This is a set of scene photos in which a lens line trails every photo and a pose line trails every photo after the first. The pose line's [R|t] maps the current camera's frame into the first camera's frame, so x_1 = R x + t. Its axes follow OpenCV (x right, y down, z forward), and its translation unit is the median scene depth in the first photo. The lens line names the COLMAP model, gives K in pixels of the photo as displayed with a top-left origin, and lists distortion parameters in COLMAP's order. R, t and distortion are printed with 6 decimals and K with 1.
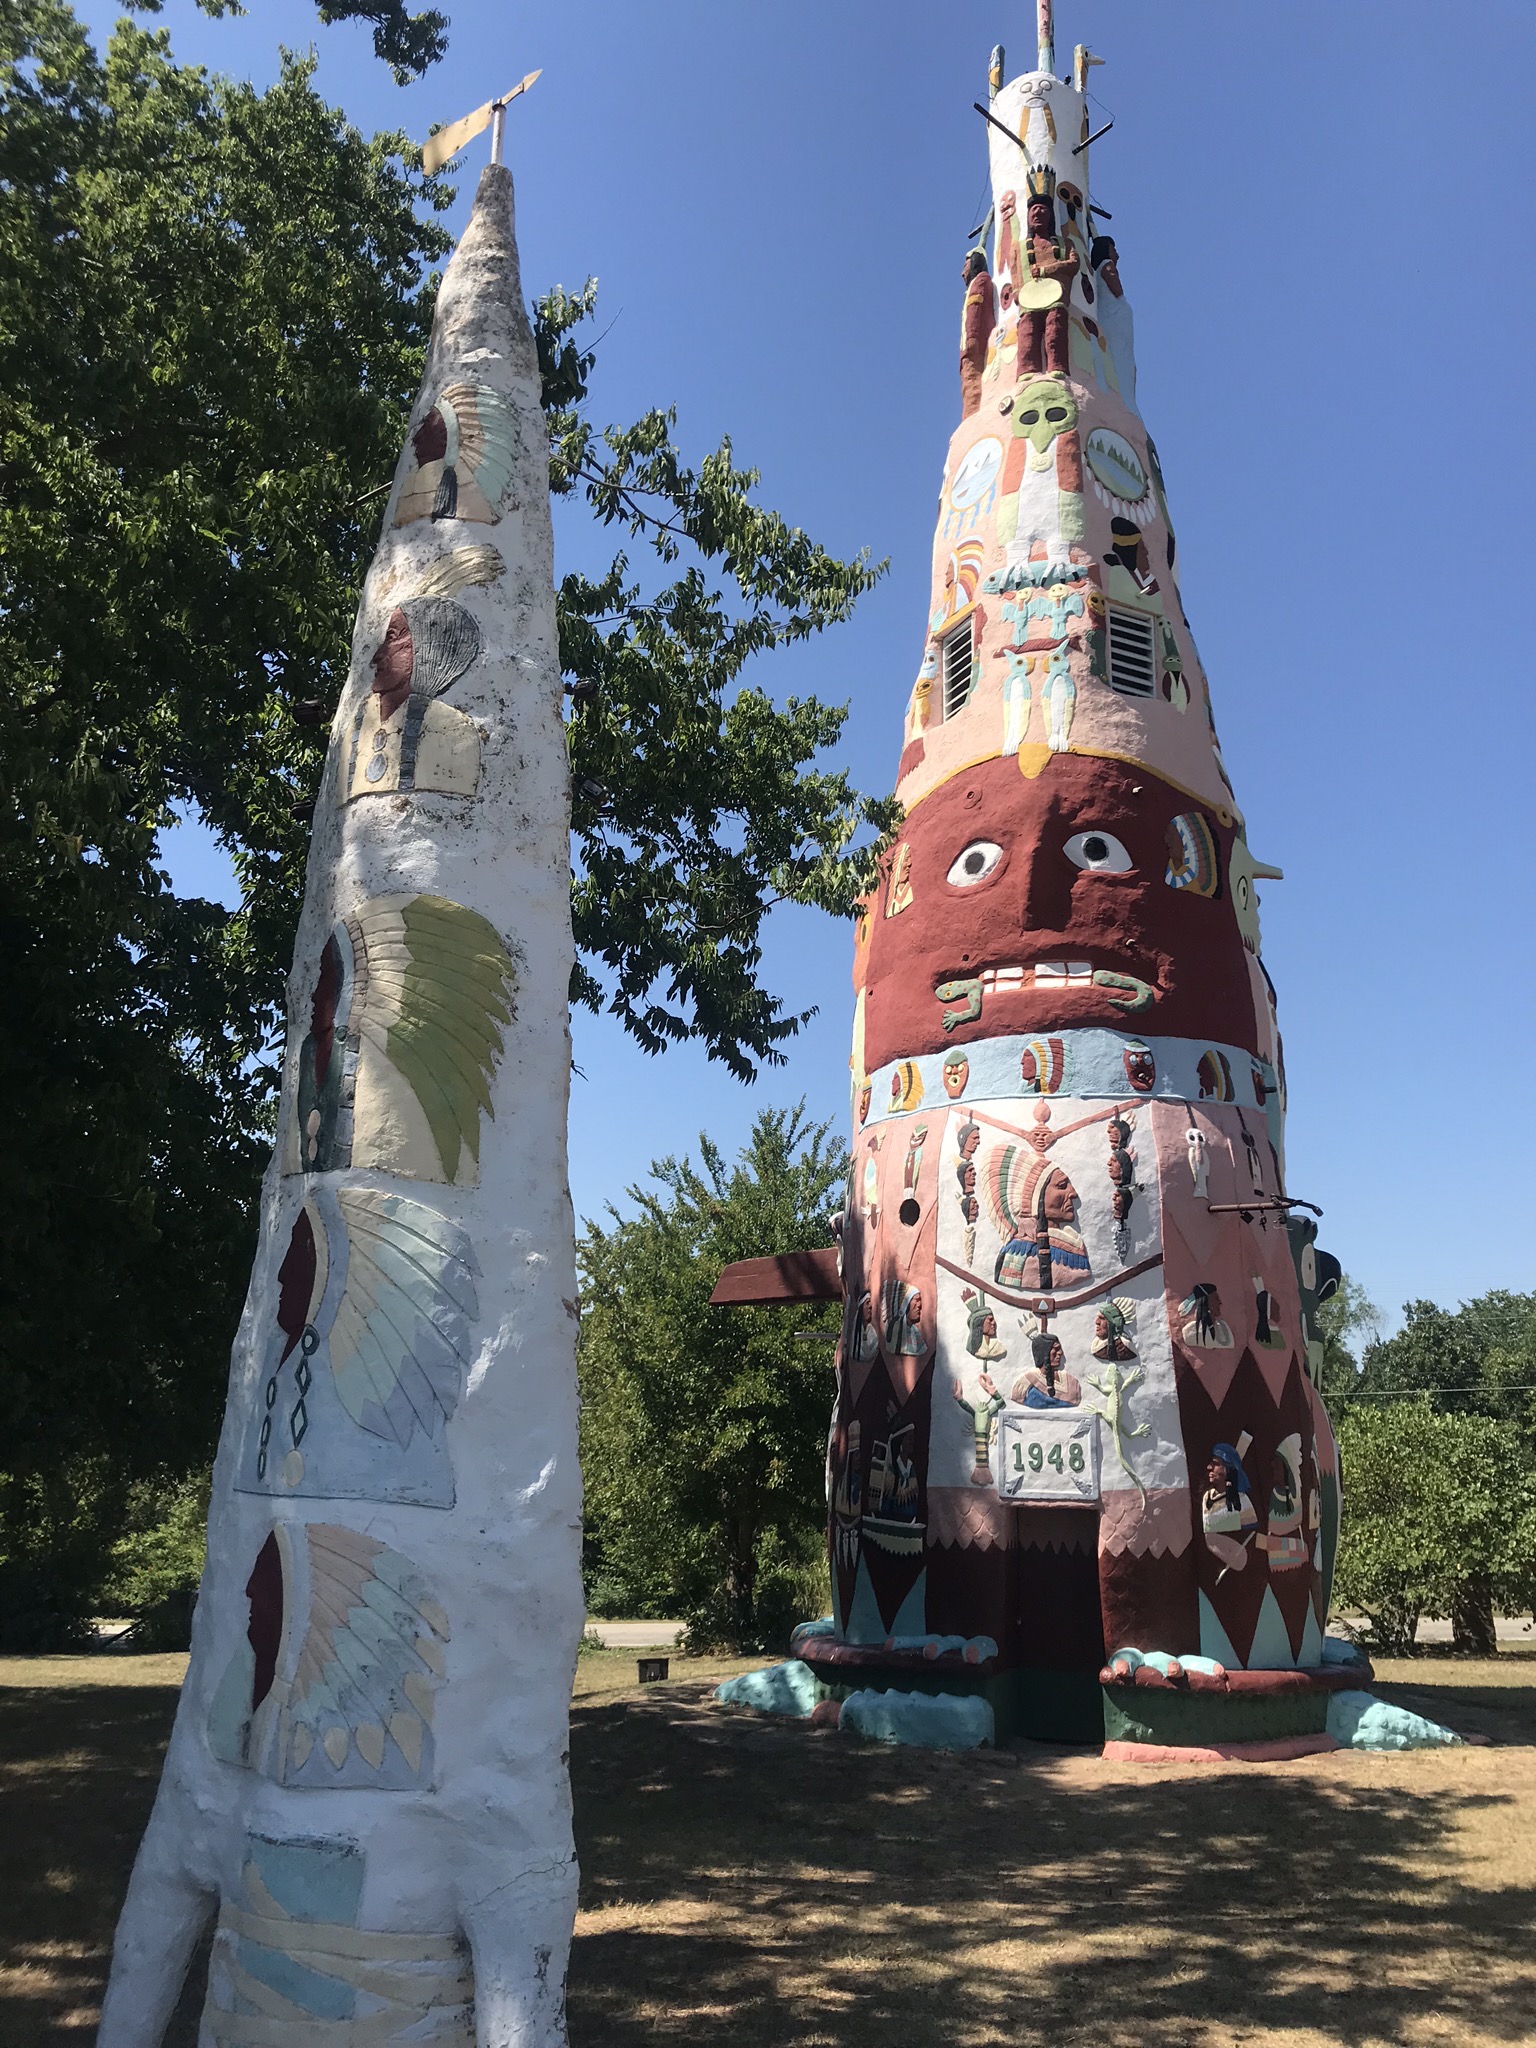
lens RADIAL K [[1739.9, 0, 768.0], [0, 1739.9, 1024.0], [0, 0, 1]] dist [0.142088, -0.390916]
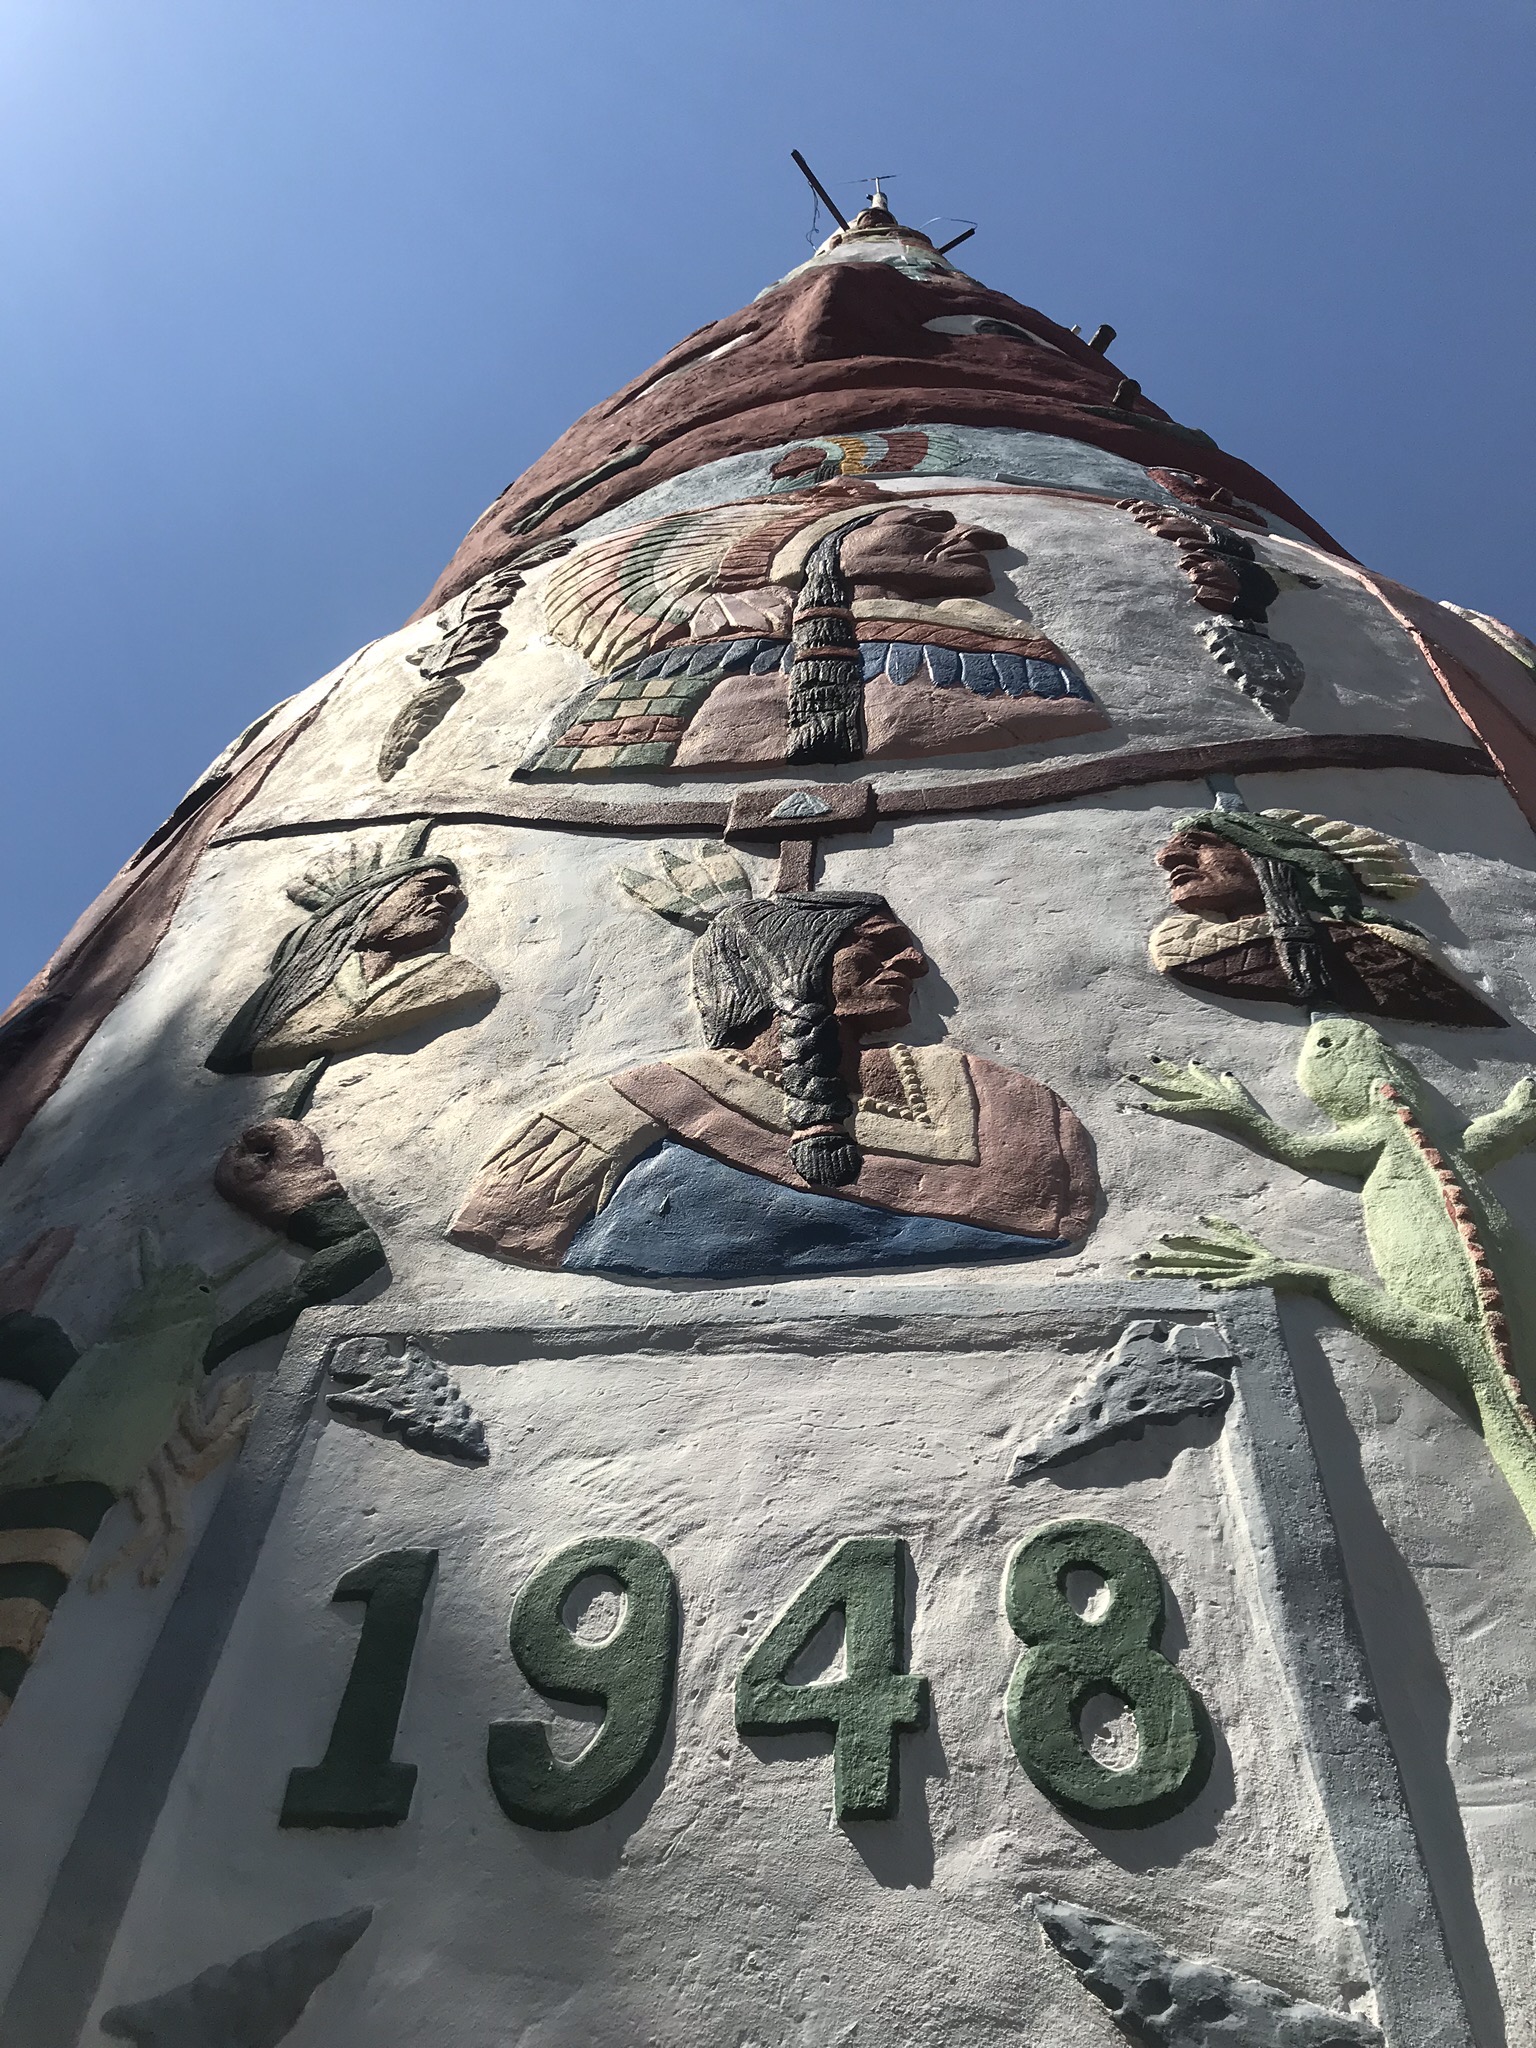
lens RADIAL K [[1678.6, 0, 768.0], [0, 1678.6, 1024.0], [0, 0, 1]] dist [0.050531, -0.058625]
pose [[0.983230, 0.163758, 0.080264, 0.137067], [-0.076149, 0.768560, -0.635230, 0.249530], [-0.165711, 0.618465, 0.768141, 0.846859]]
